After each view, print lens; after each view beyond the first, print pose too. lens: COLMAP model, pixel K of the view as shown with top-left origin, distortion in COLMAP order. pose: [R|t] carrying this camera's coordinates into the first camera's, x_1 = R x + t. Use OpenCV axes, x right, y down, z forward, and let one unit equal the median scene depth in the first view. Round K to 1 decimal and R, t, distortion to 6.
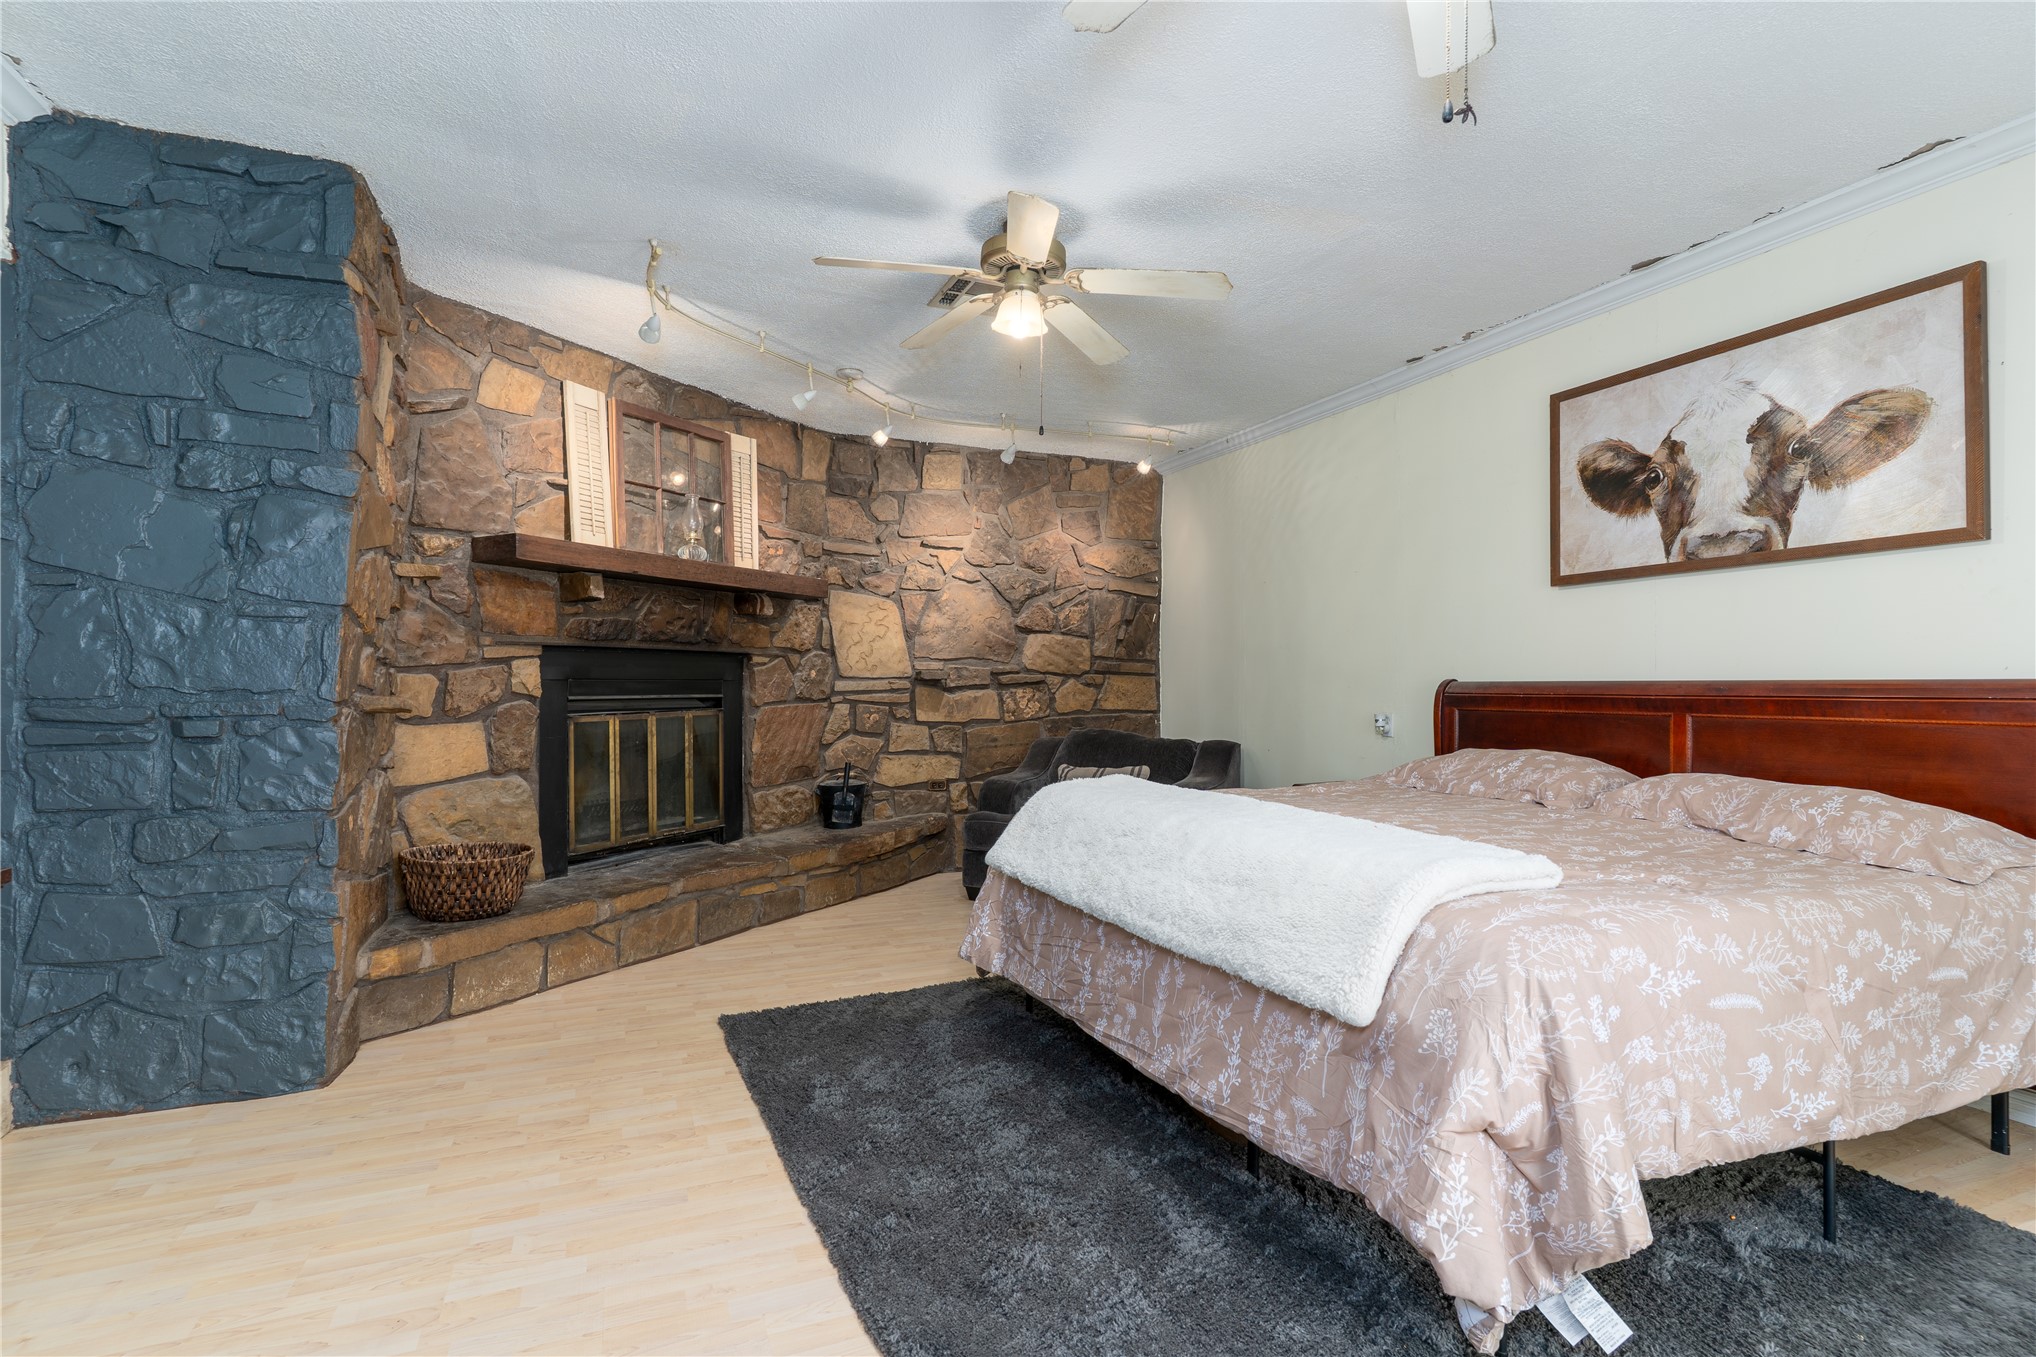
lens RADIAL K [[964.3, 0, 1009.1], [0, 964.3, 679.7], [0, 0, 1]] dist [-0.000555, 0.001100]
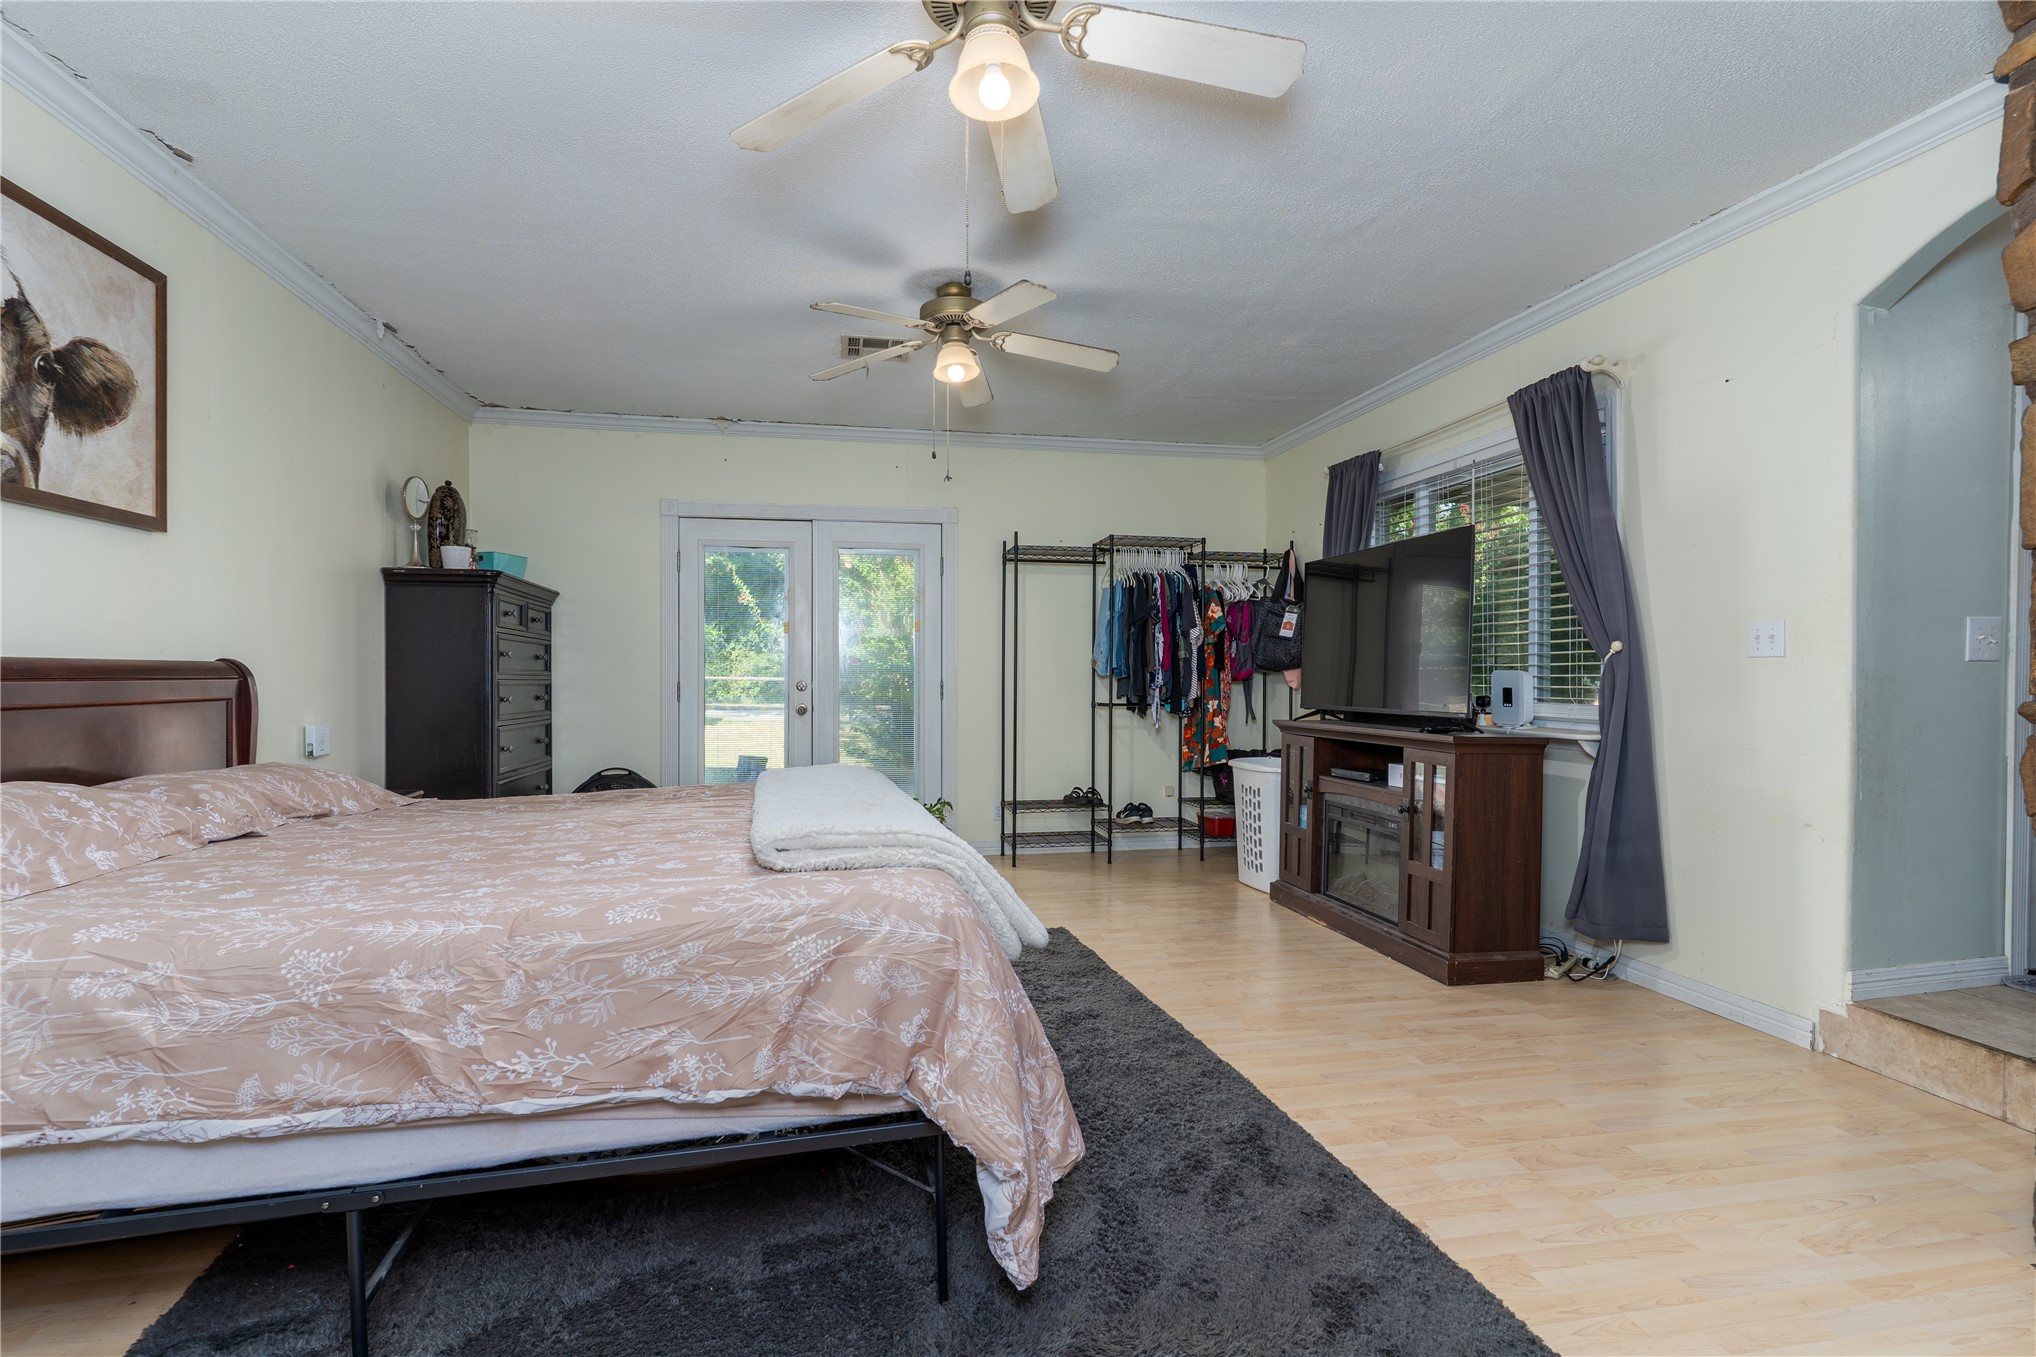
lens RADIAL K [[964.3, 0, 1030.3], [0, 964.3, 676.1], [0, 0, 1]] dist [-0.000555, 0.001100]
pose [[-0.983160, -0.004723, 0.182685, -0.125649], [-0.005321, 0.999982, -0.002784, 0.013122], [-0.182669, -0.003709, -0.983168, 1.560035]]
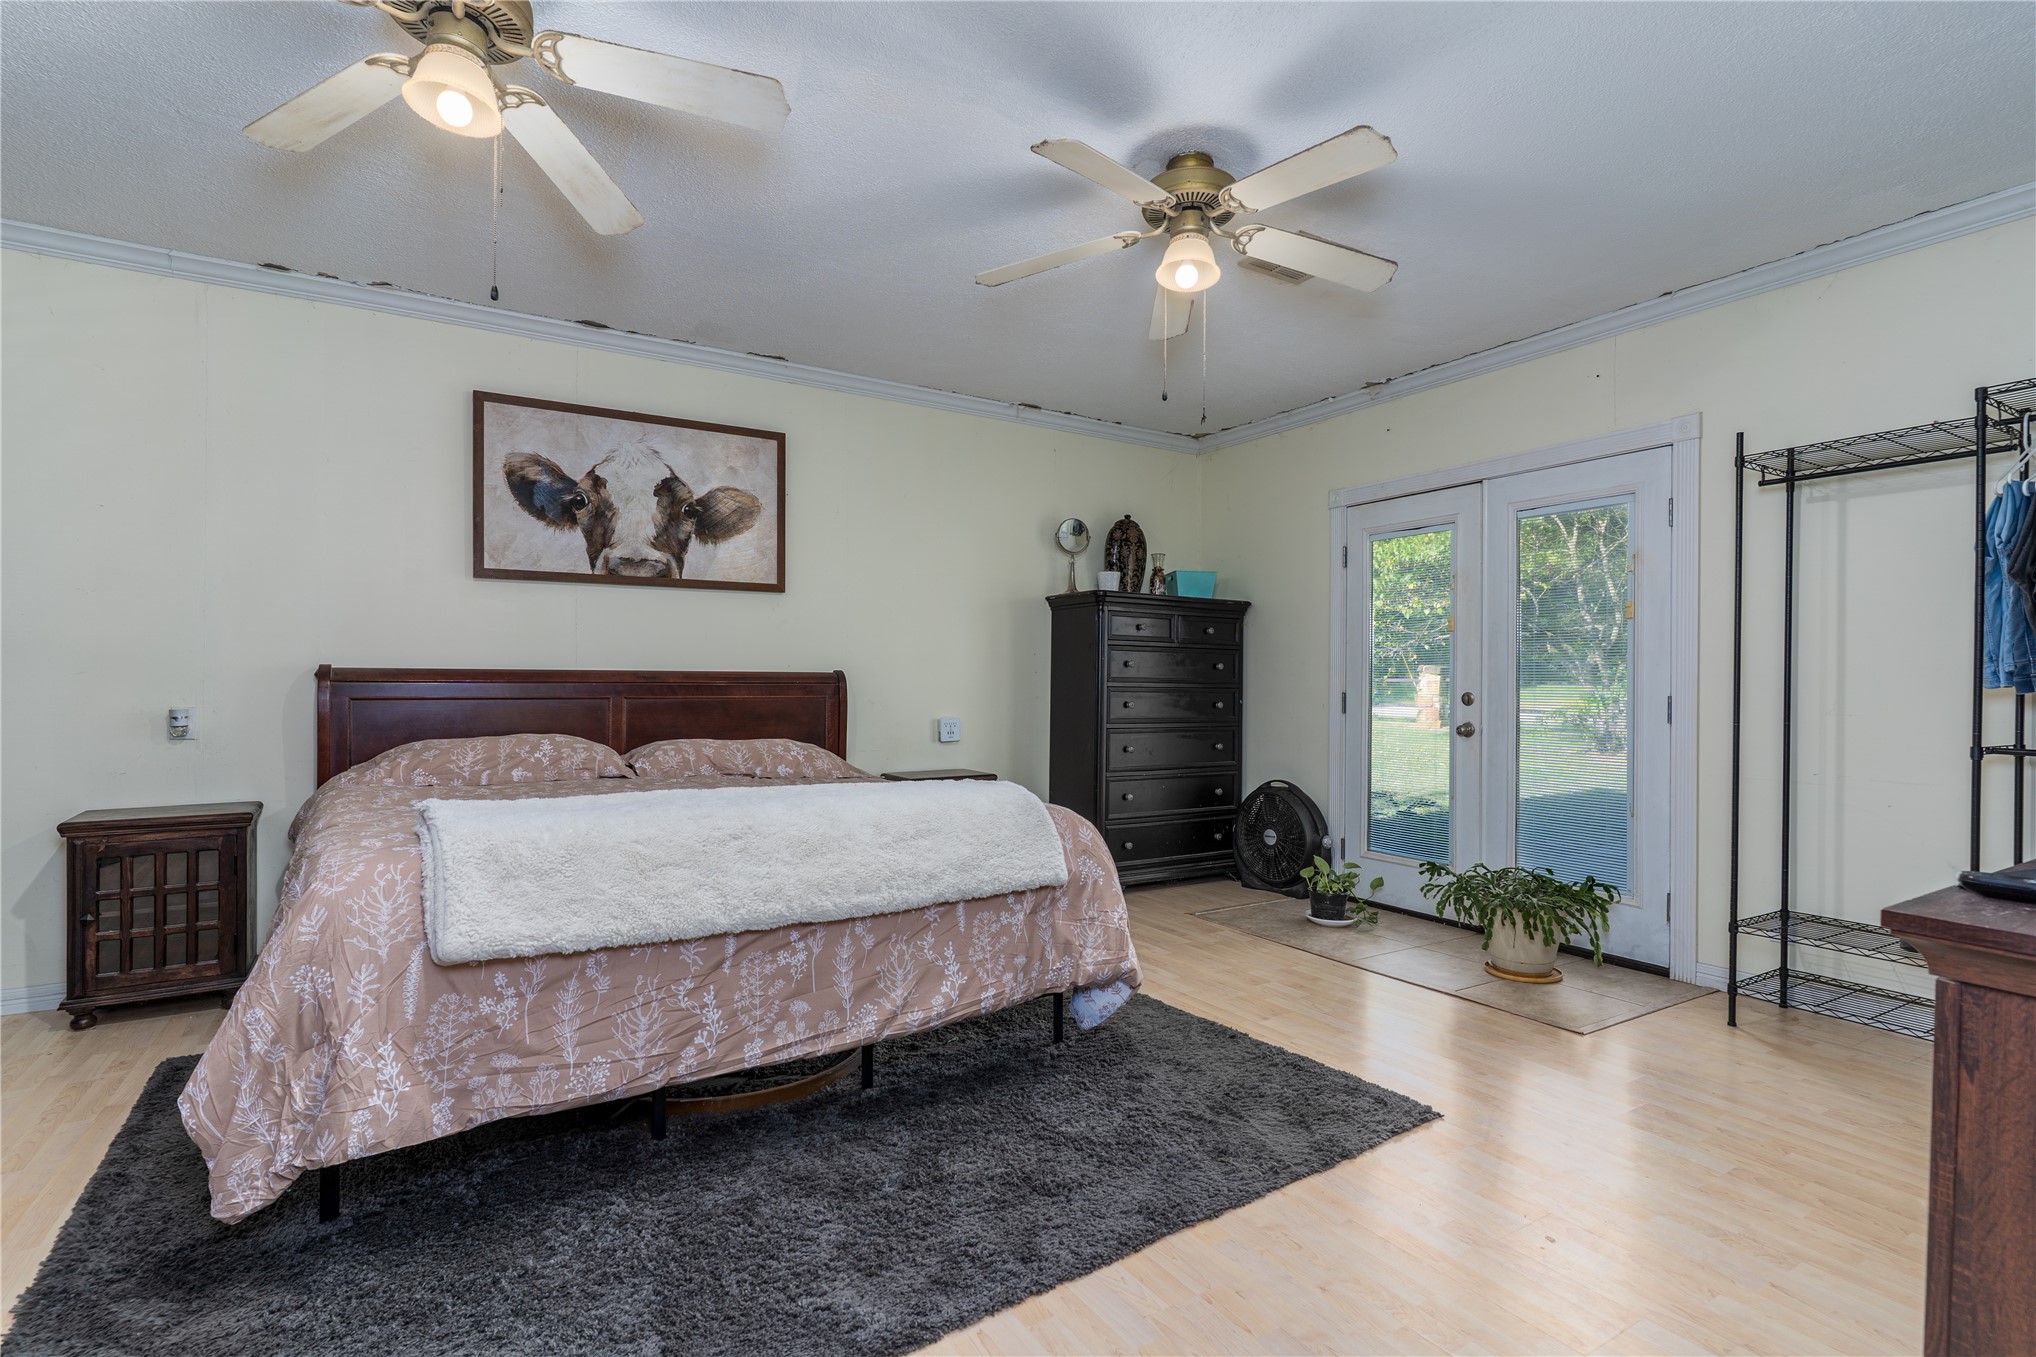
lens RADIAL K [[964.3, 0, 1015.3], [0, 964.3, 688.1], [0, 0, 1]] dist [-0.000555, 0.001100]
pose [[-0.156717, -0.009061, 0.987602, -0.651438], [-0.011538, 0.999906, 0.007343, 0.008880], [-0.987576, -0.010244, -0.156807, 0.706612]]
